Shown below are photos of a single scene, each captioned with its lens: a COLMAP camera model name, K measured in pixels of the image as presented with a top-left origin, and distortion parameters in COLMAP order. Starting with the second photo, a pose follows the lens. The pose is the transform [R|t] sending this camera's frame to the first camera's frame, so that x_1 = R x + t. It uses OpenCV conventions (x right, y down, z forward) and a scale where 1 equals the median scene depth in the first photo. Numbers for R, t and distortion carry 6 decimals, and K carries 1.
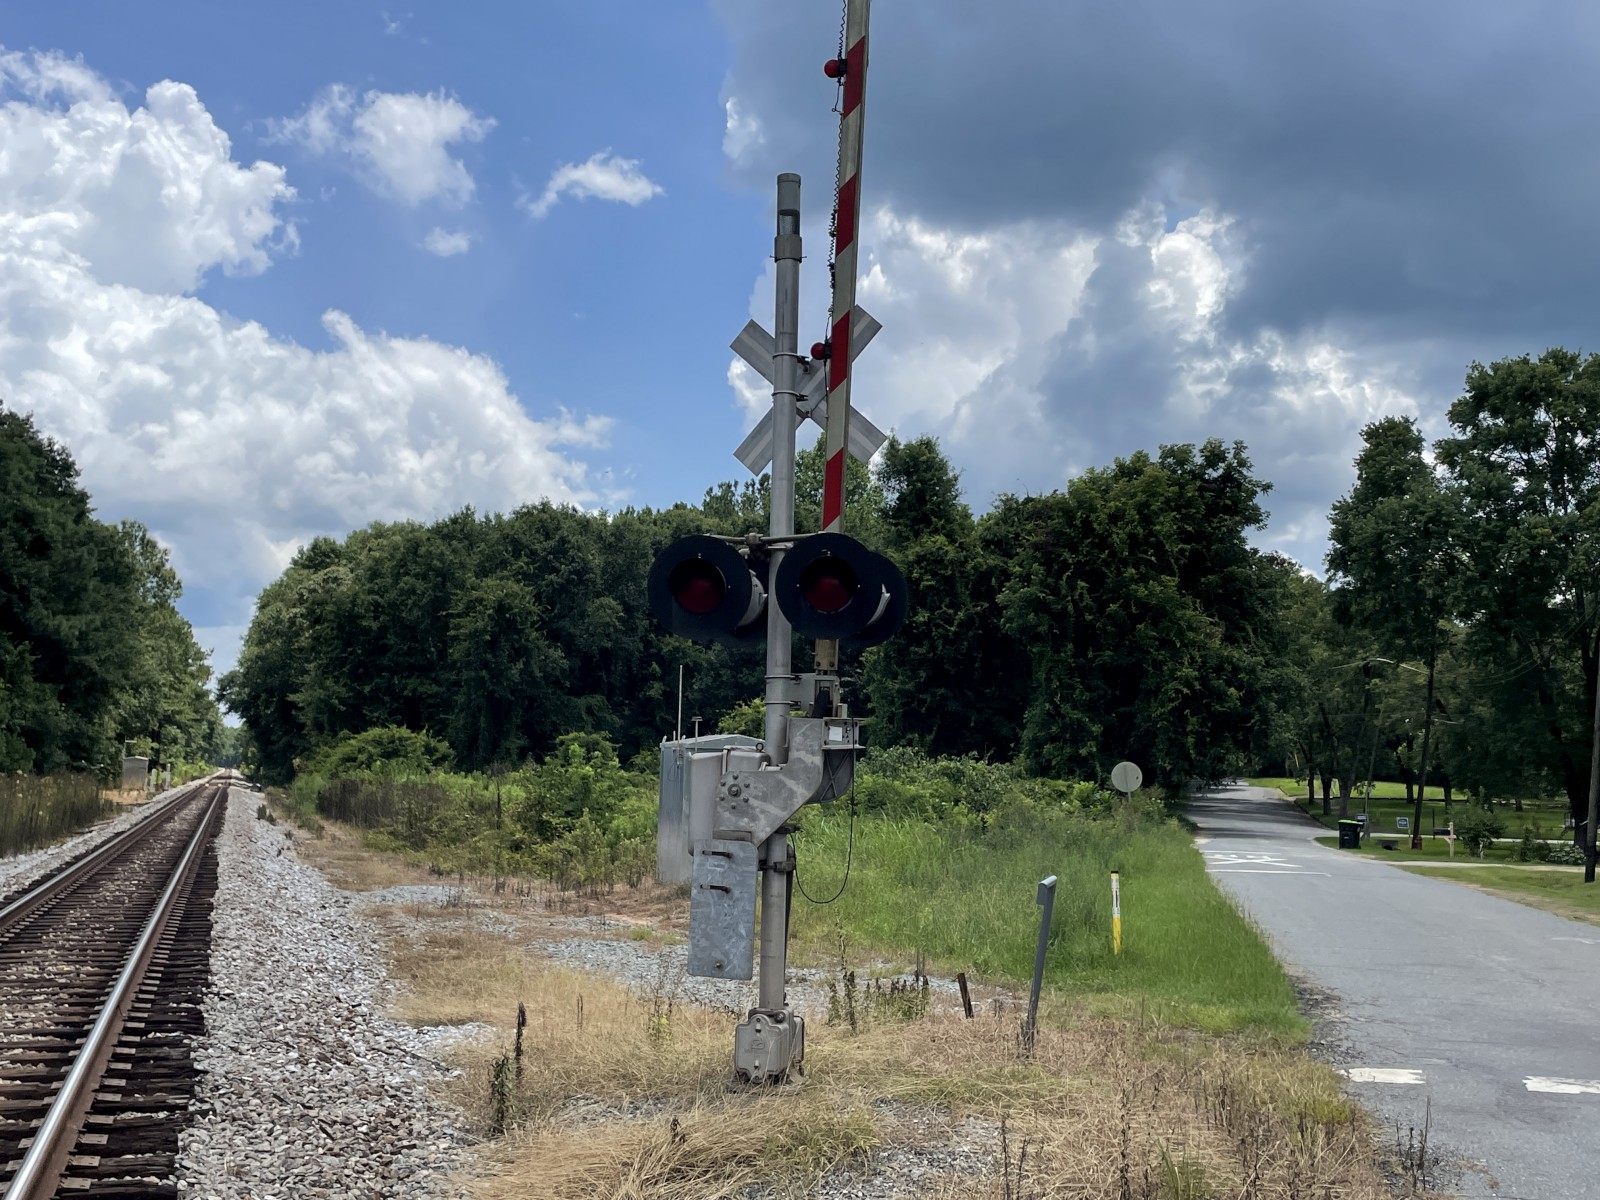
lens RADIAL K [[1785.9, 0, 804.5], [0, 1785.9, 548.0], [0, 0, 1]] dist [0.129502, -0.291449]
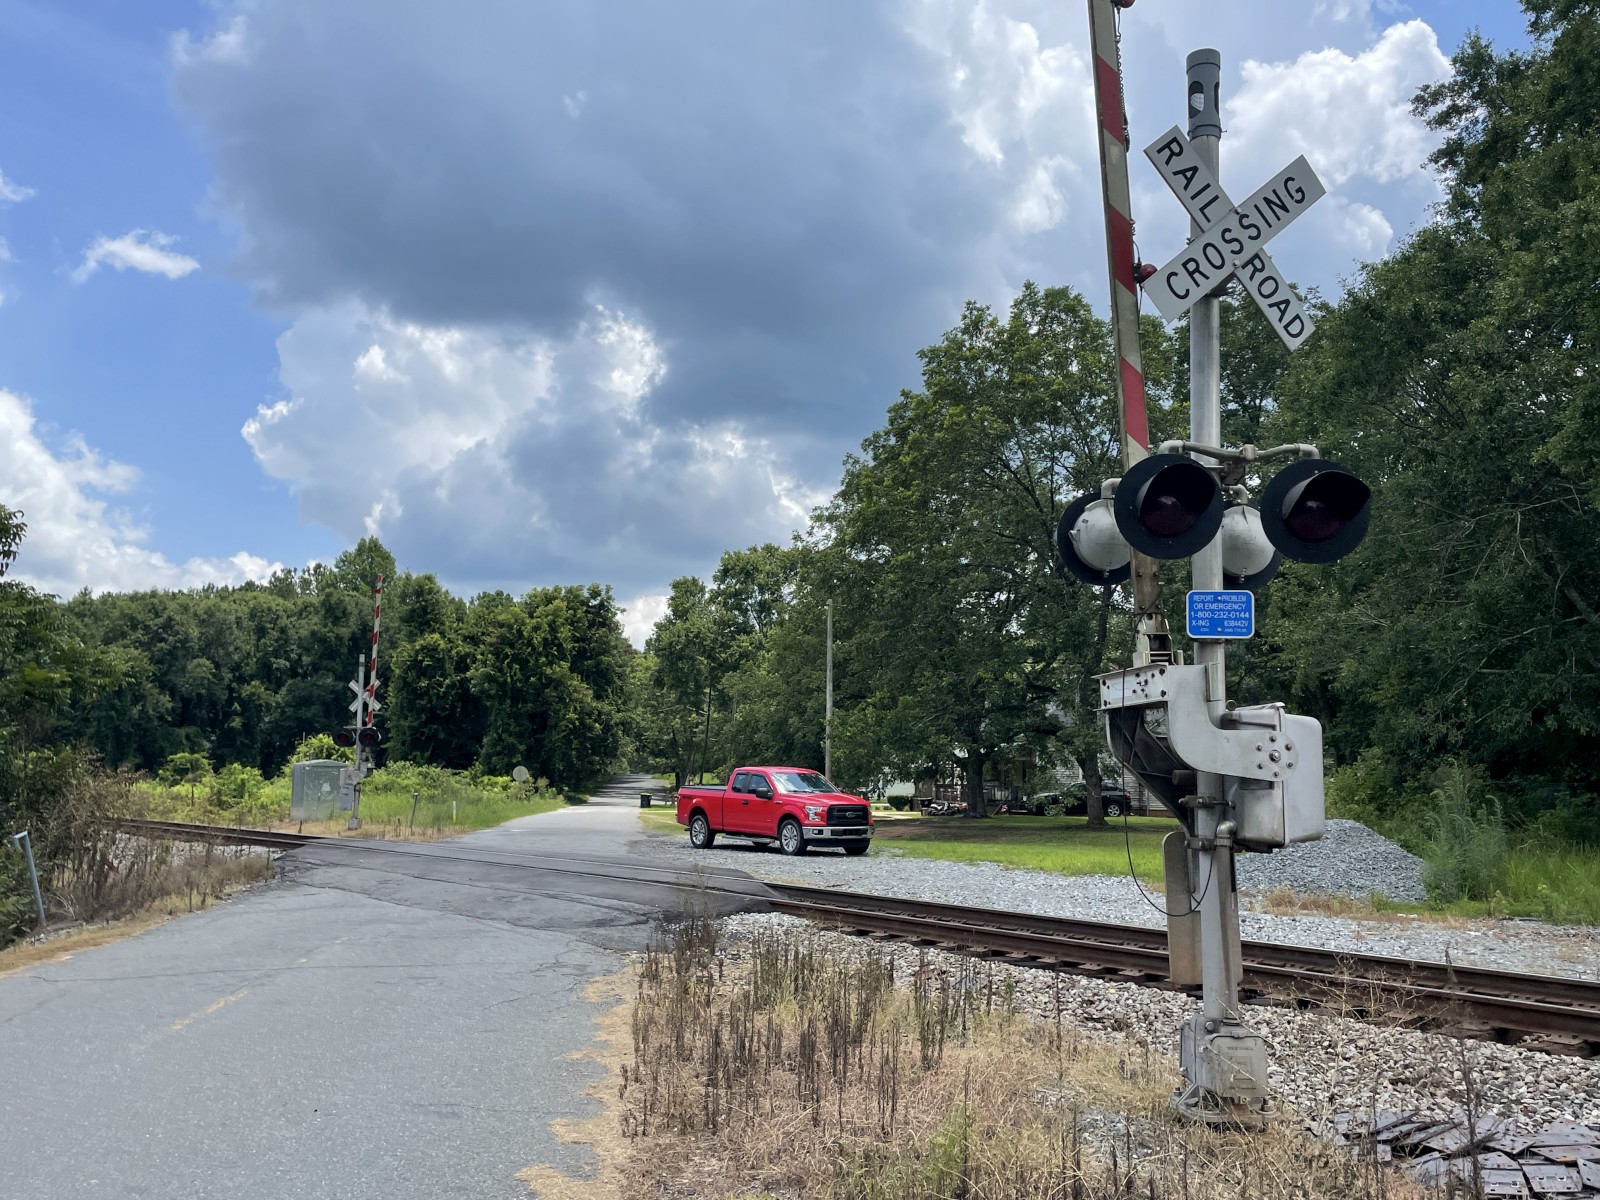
lens RADIAL K [[1489.0, 0, 800.0], [0, 1489.0, 600.0], [0, 0, 1]] dist [0.099624, -0.146488]
pose [[0.956282, 0.015758, 0.292022, -0.008658], [-0.018356, 0.999813, 0.006160, -0.054634], [-0.291870, -0.011251, 0.956392, -0.455076]]
